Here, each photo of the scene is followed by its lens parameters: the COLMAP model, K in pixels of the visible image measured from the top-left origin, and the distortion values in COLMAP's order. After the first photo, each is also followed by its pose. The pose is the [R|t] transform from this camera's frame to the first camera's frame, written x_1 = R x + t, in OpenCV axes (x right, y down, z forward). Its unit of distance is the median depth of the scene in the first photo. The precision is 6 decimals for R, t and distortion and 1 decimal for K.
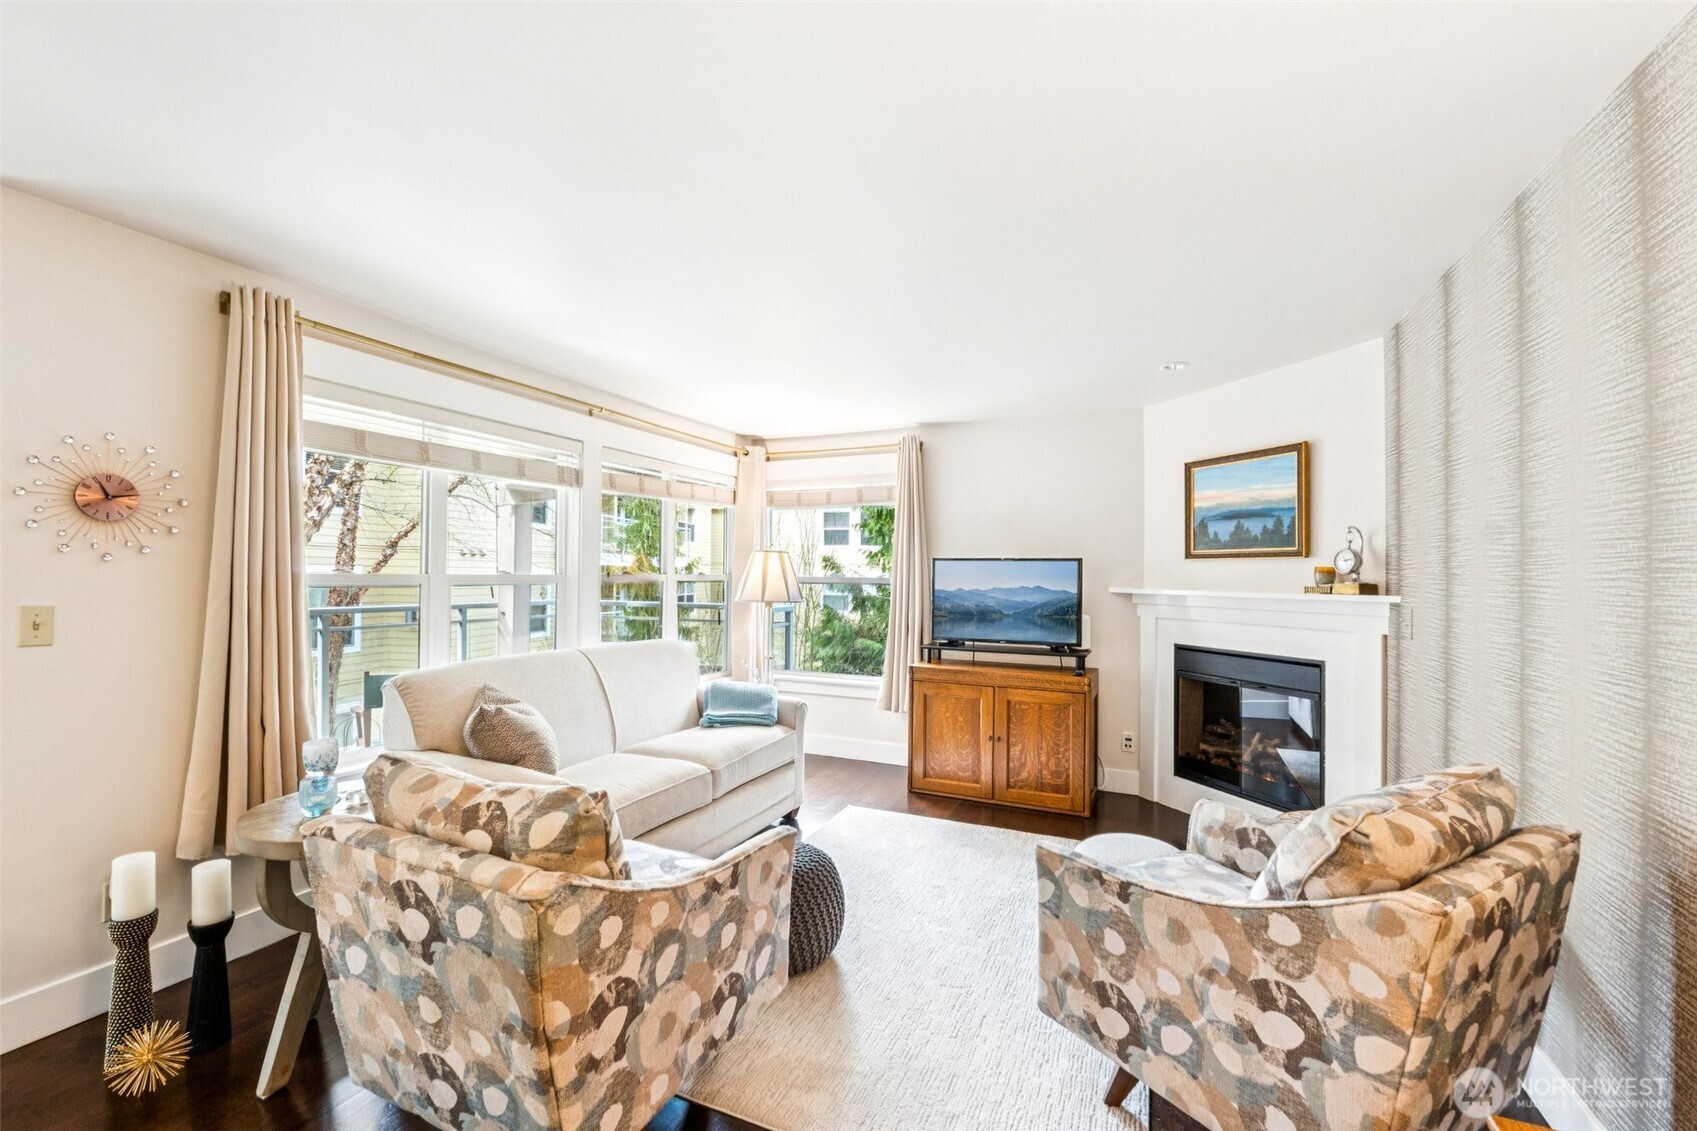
lens RADIAL K [[715.6, 0, 839.7], [0, 715.6, 571.7], [0, 0, 1]] dist [-0.003228, -0.001299]
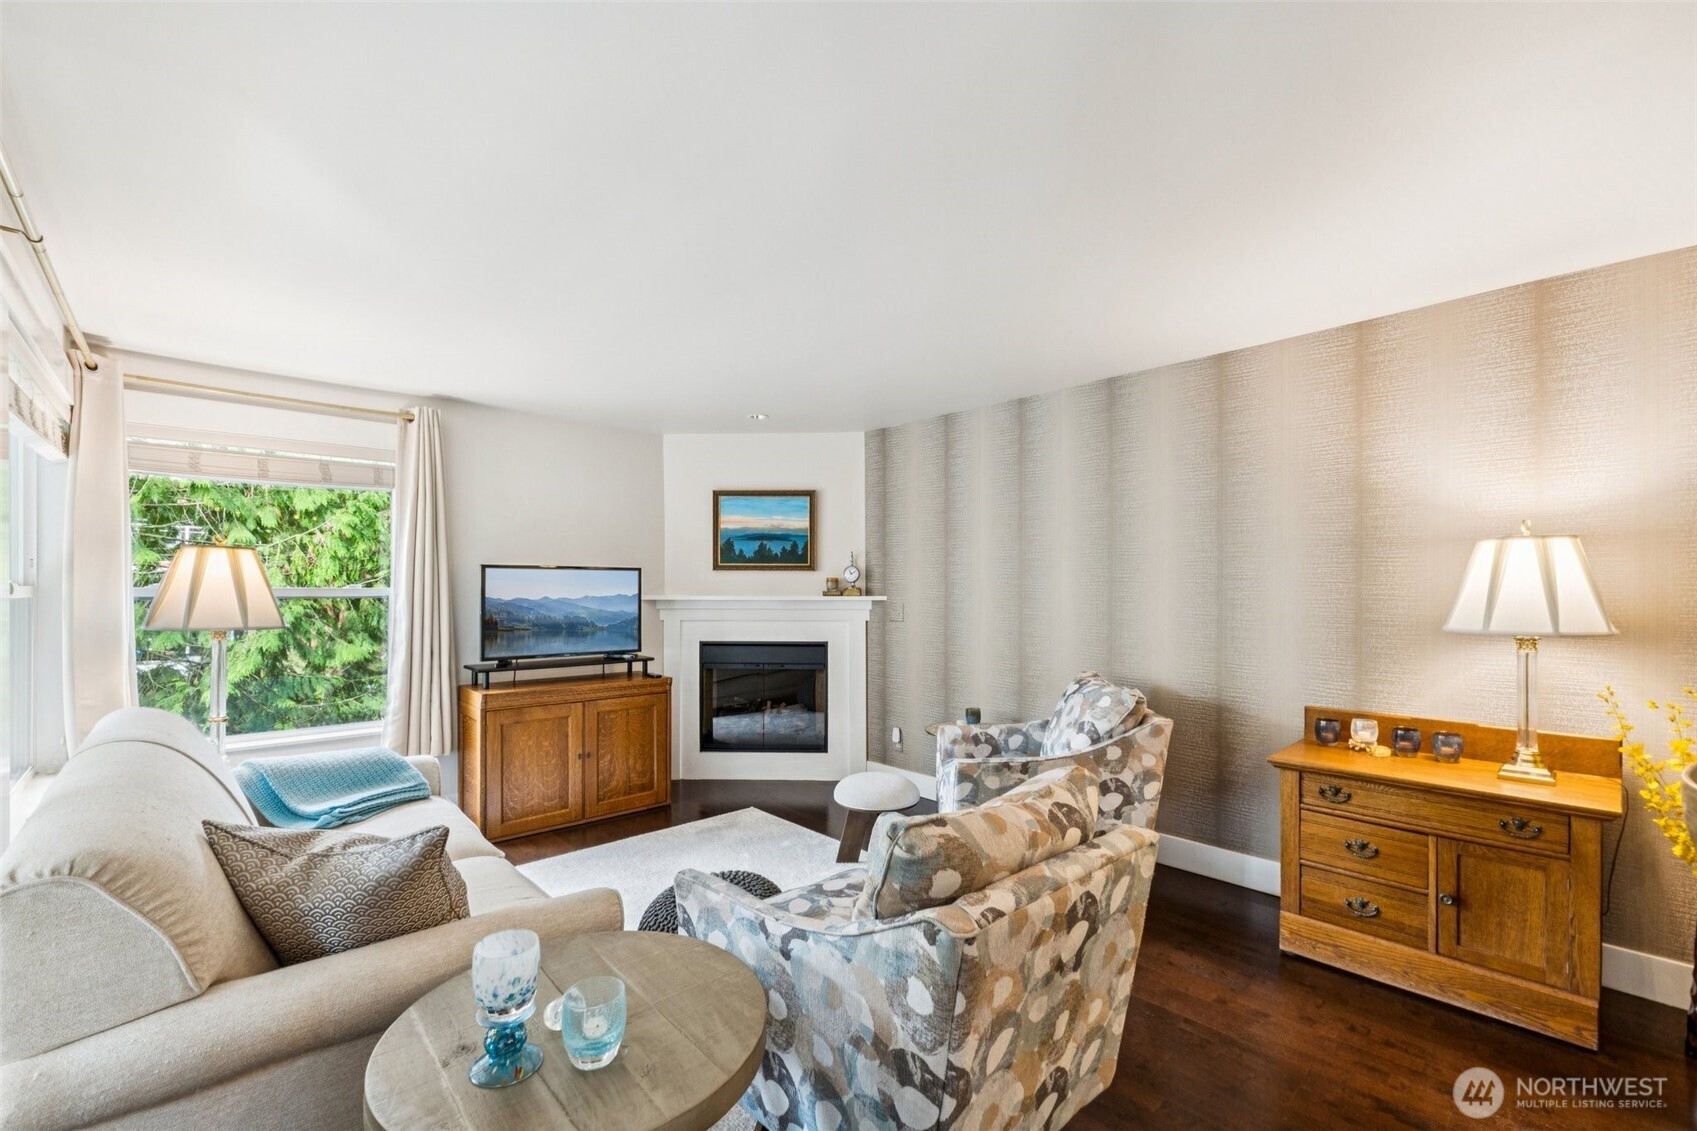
lens RADIAL K [[715.6, 0, 862.7], [0, 715.6, 594.0], [0, 0, 1]] dist [-0.003228, -0.001299]
pose [[0.375384, -0.013508, 0.926771, -0.584163], [-0.001113, 0.999887, 0.015024, 0.004358], [-0.926869, -0.006671, 0.375326, 0.335098]]
